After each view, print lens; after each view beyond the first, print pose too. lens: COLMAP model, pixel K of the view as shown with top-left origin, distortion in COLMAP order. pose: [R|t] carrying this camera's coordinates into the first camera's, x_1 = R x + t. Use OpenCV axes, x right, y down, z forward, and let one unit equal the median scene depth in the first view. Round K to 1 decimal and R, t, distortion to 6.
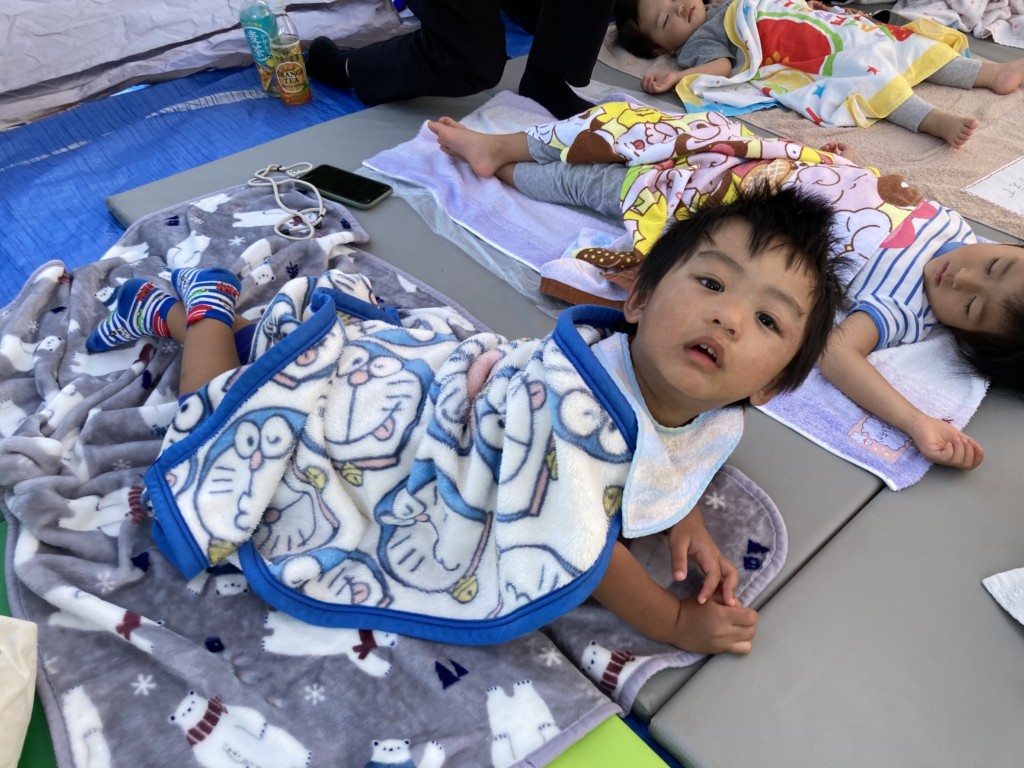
lens RADIAL K [[845.7, 0, 512.0], [0, 845.7, 384.0], [0, 0, 1]] dist [-0.005074, -0.004011]
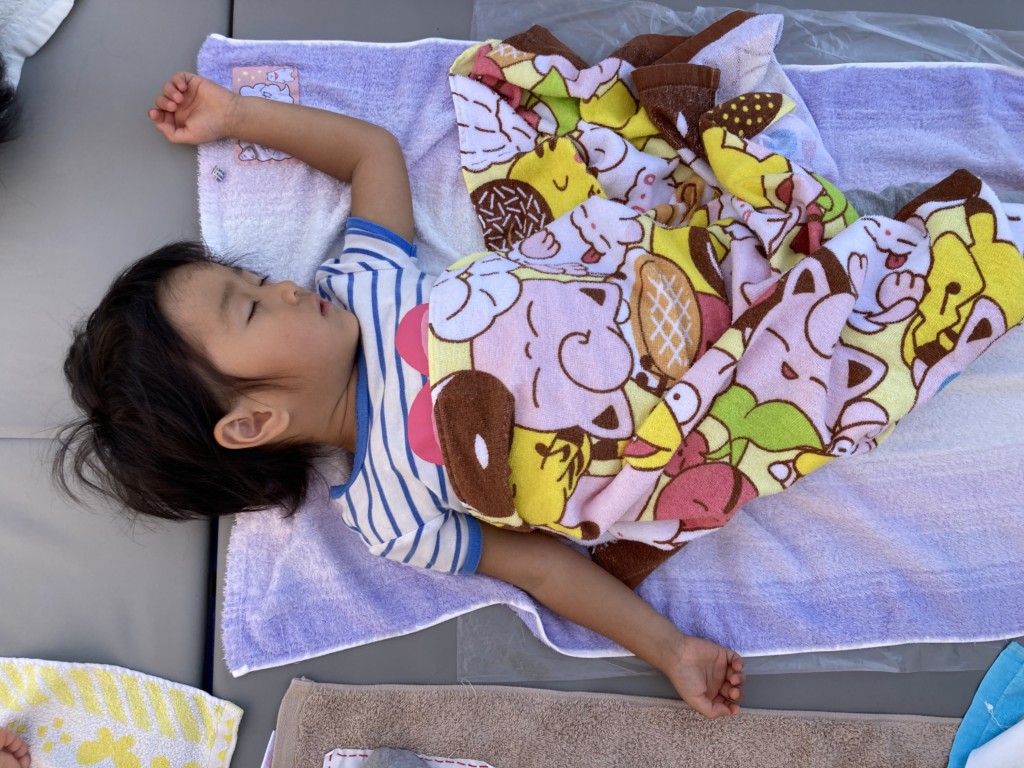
lens RADIAL K [[845.7, 0, 512.0], [0, 845.7, 384.0], [0, 0, 1]] dist [-0.005074, -0.004011]
pose [[-0.658896, 0.746669, -0.091328, 0.458517], [-0.545966, -0.391165, 0.740885, -0.630362], [0.517472, 0.538029, 0.665393, 0.597538]]
